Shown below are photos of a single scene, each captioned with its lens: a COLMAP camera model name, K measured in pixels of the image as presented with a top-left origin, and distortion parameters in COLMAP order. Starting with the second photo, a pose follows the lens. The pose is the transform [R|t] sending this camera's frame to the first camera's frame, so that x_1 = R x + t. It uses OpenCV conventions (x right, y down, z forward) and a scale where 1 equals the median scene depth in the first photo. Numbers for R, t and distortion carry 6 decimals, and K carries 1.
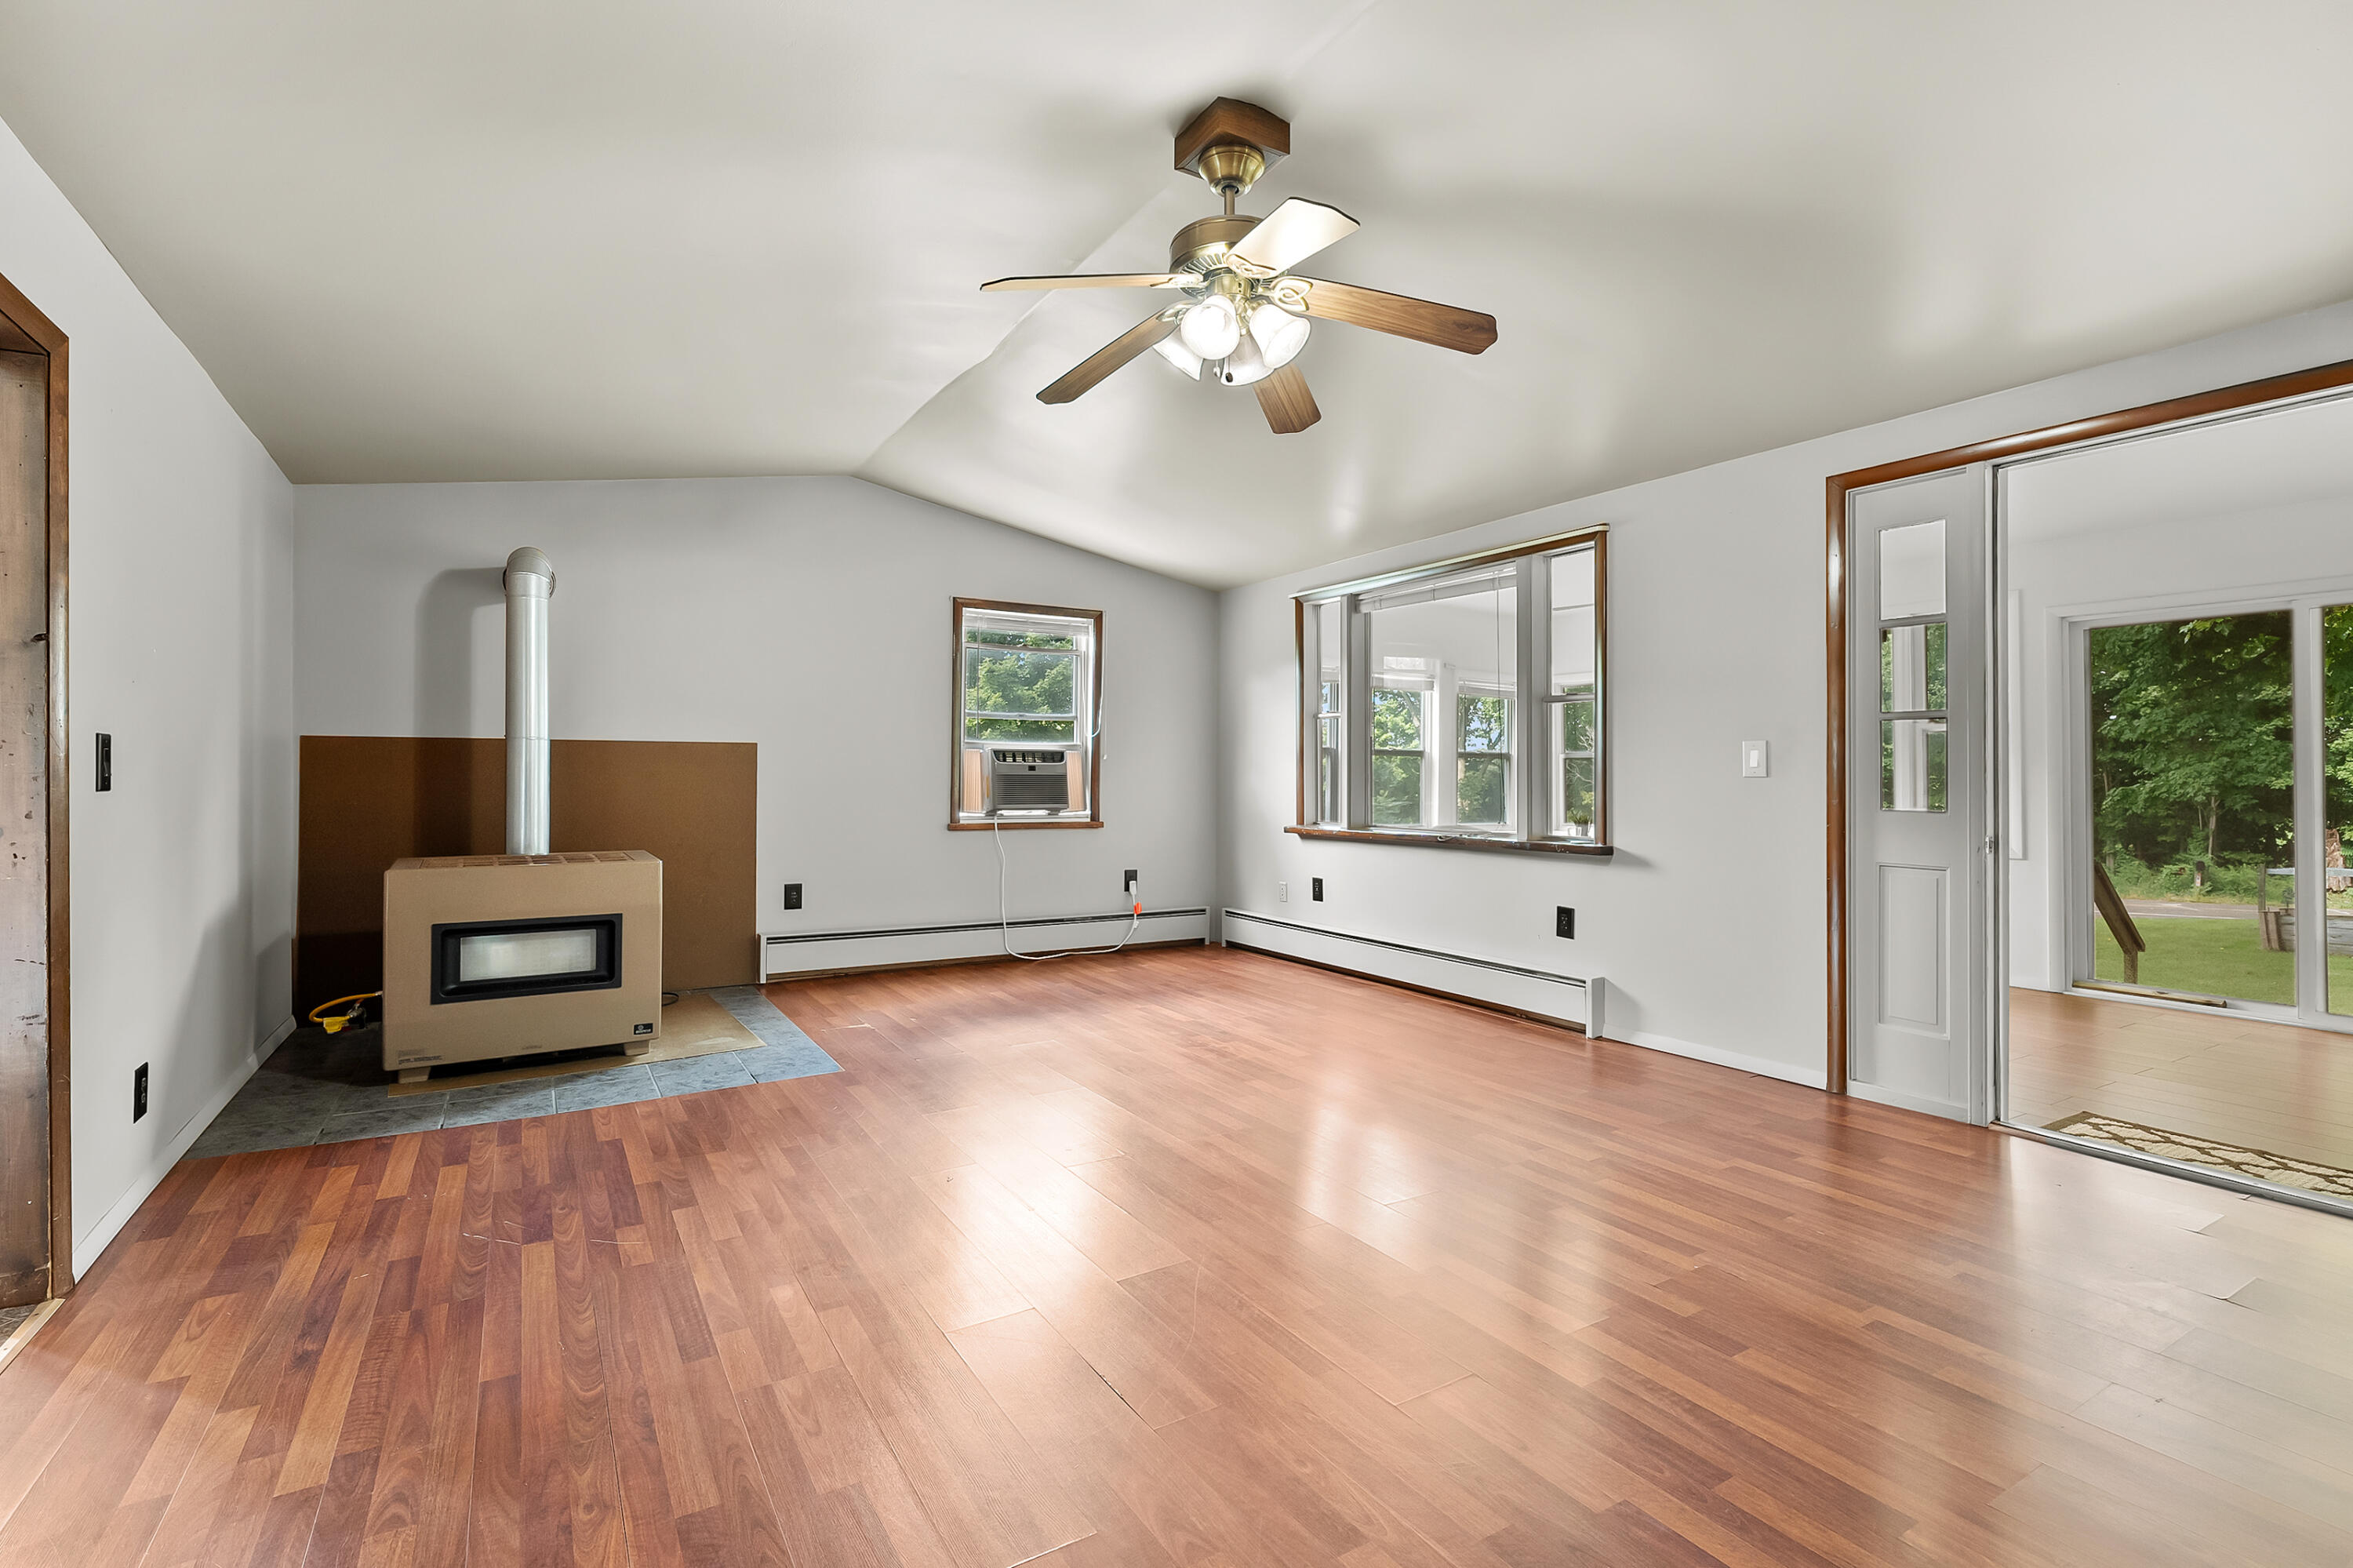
lens RADIAL K [[1078.9, 0, 1179.4], [0, 1078.9, 766.6], [0, 0, 1]] dist [-0.011578, 0.005784]
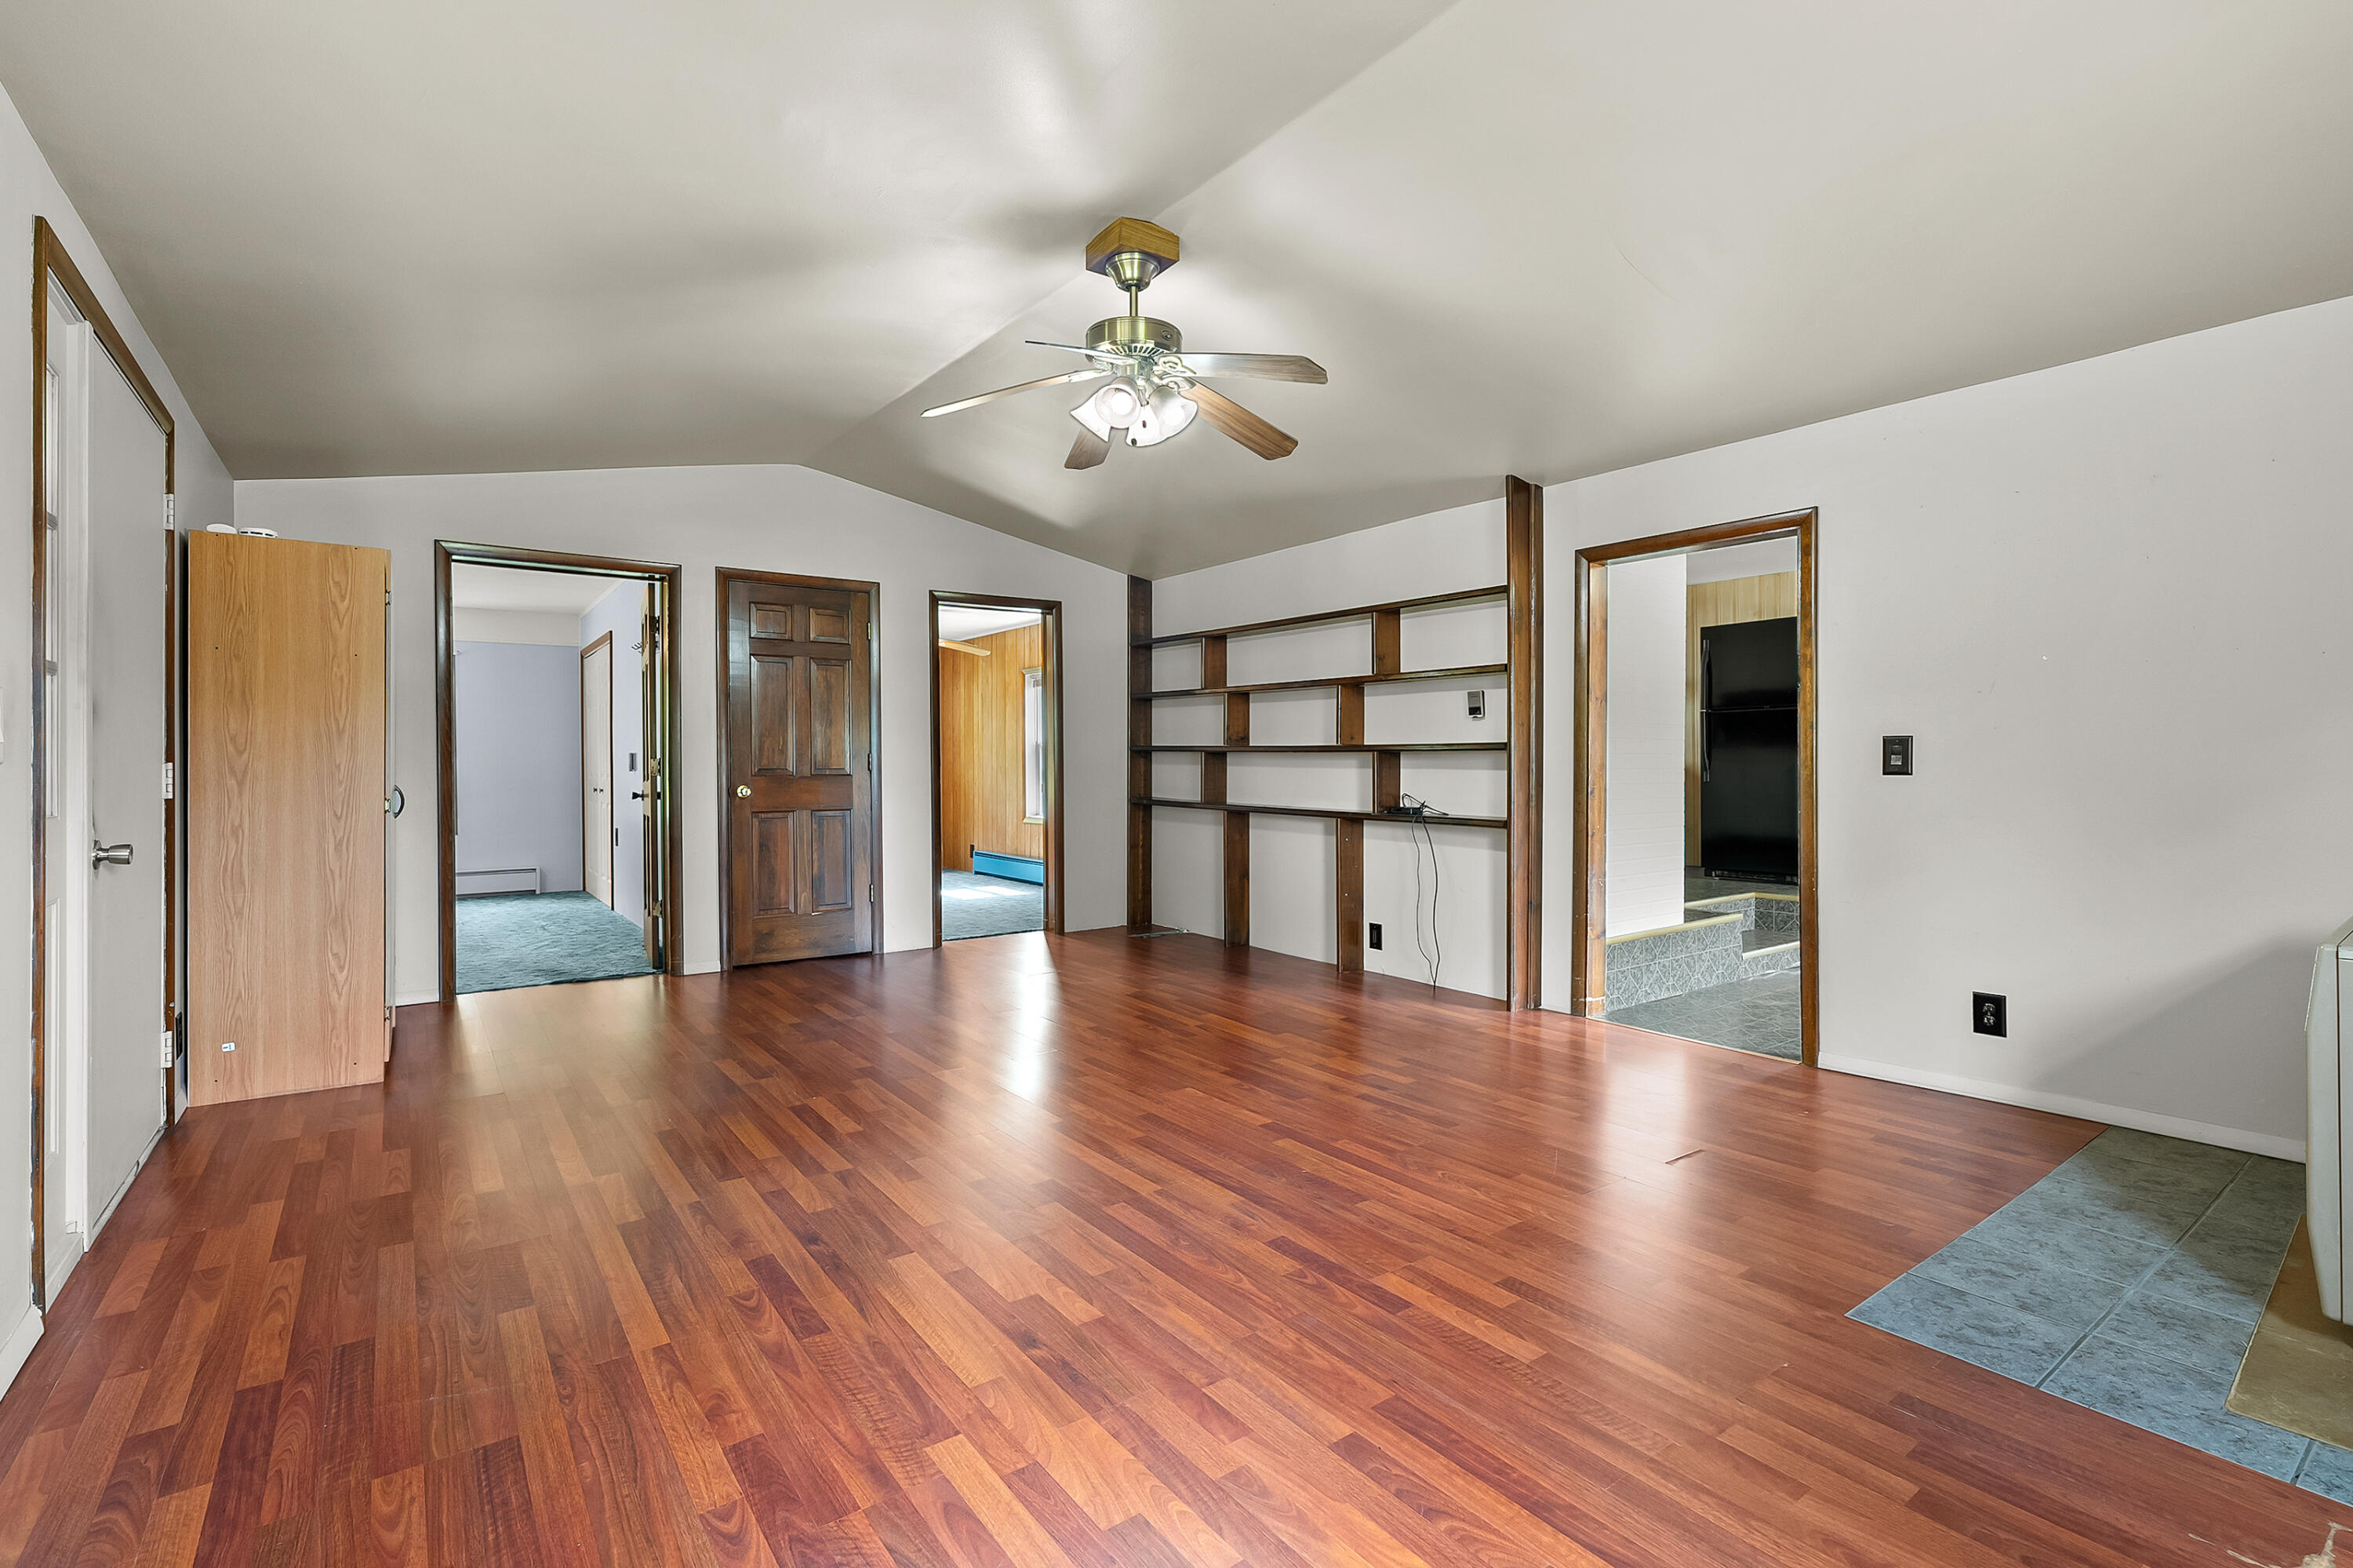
lens RADIAL K [[1078.9, 0, 1179.4], [0, 1078.9, 766.6], [0, 0, 1]] dist [-0.011578, 0.005784]
pose [[-0.996743, -0.001877, -0.080621, 0.044221], [-0.001471, 0.999986, -0.005100, 0.008769], [0.080629, -0.004965, -0.996732, 1.059655]]
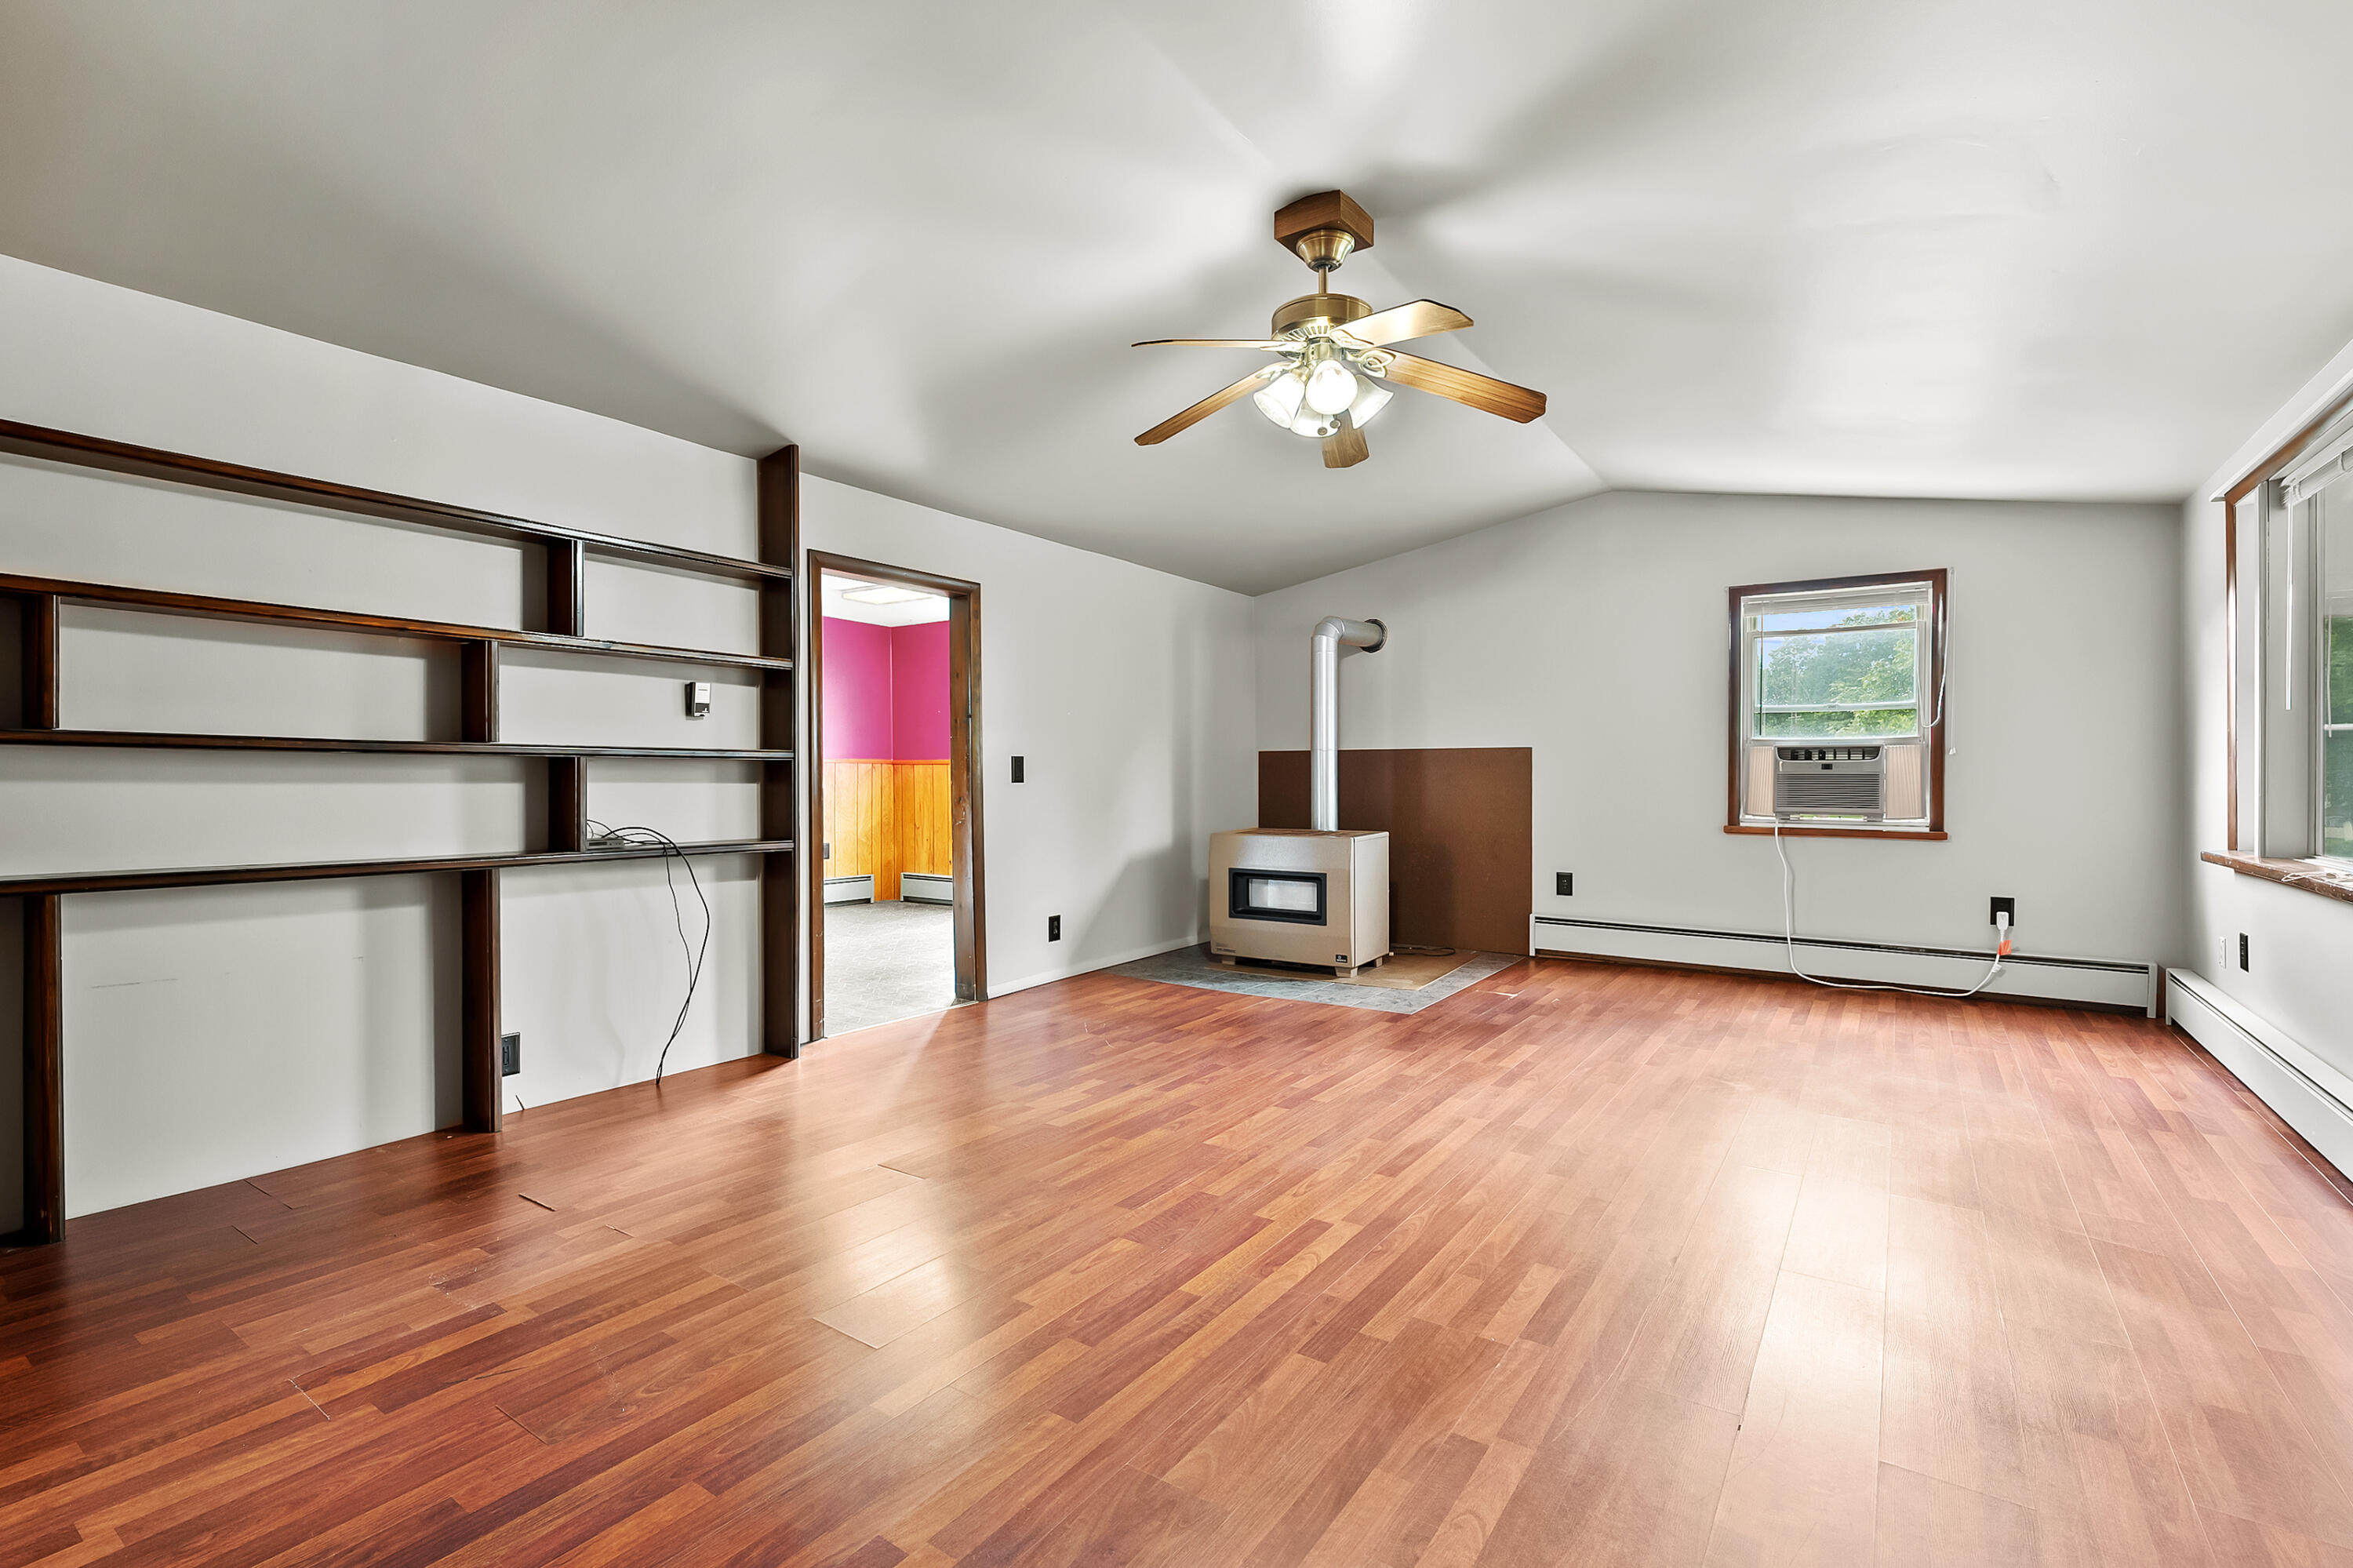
lens RADIAL K [[1067.4, 0, 1144.0], [0, 1067.4, 790.4], [0, 0, 1]] dist [-0.022515, 0.000147]
pose [[0.386647, 0.011322, -0.922158, 0.488316], [0.008961, 0.999831, 0.016033, 0.002336], [0.922184, -0.014463, 0.386480, 0.176219]]
